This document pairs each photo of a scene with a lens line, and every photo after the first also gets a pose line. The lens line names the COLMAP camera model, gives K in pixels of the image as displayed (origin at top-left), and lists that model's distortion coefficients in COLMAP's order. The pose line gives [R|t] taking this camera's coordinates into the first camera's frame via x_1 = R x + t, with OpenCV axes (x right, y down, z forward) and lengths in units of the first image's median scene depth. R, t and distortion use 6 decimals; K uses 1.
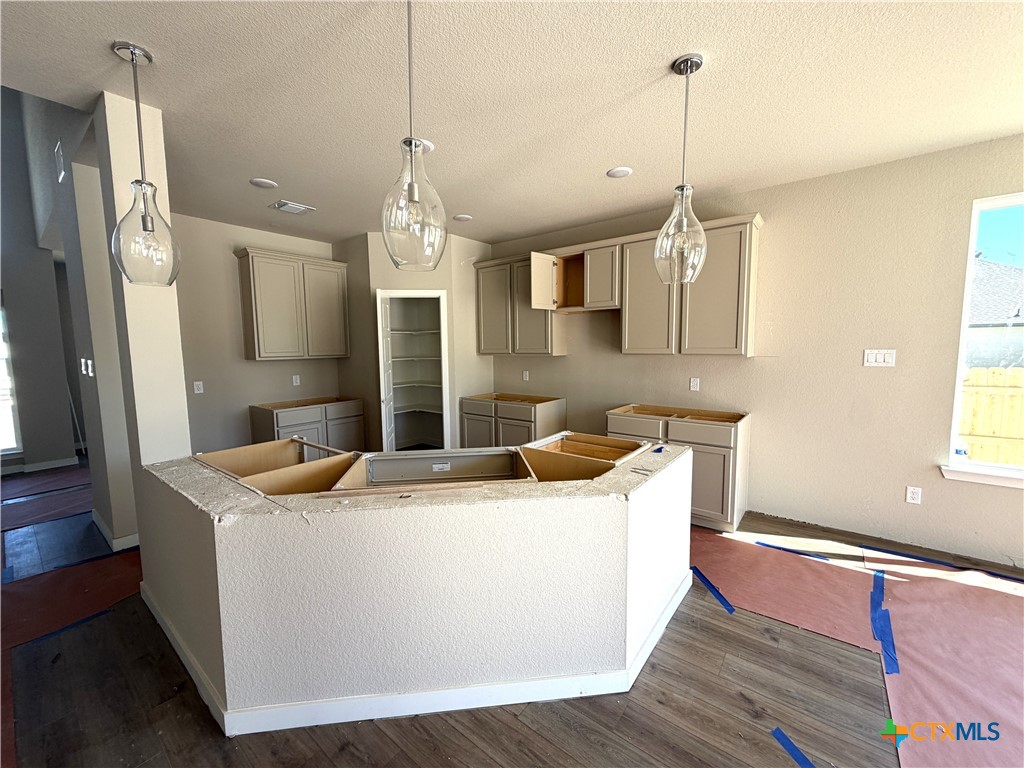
lens RADIAL K [[408.8, 0, 507.4], [0, 408.8, 382.1], [0, 0, 1]] dist [0.002904, -0.001364]
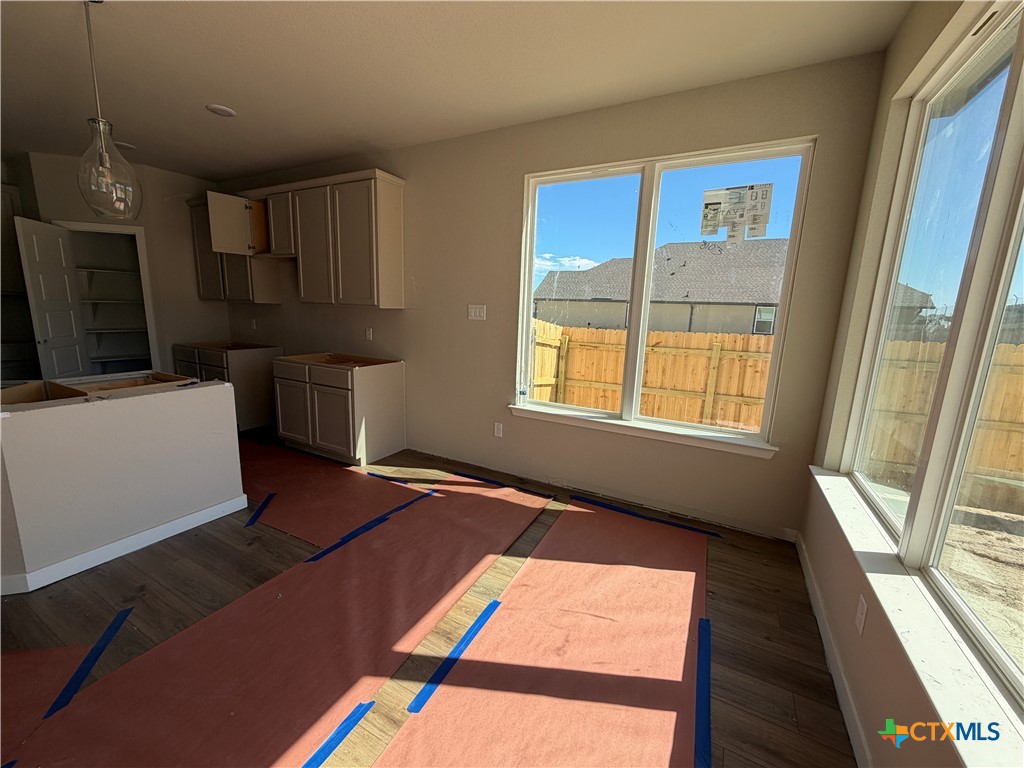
lens RADIAL K [[408.8, 0, 510.0], [0, 408.8, 383.4], [0, 0, 1]] dist [0.002904, -0.001364]
pose [[0.982433, 0.012334, 0.186207, 0.741611], [-0.029461, 0.995552, 0.089494, 0.031988], [-0.184275, -0.093407, 0.978426, -0.145896]]
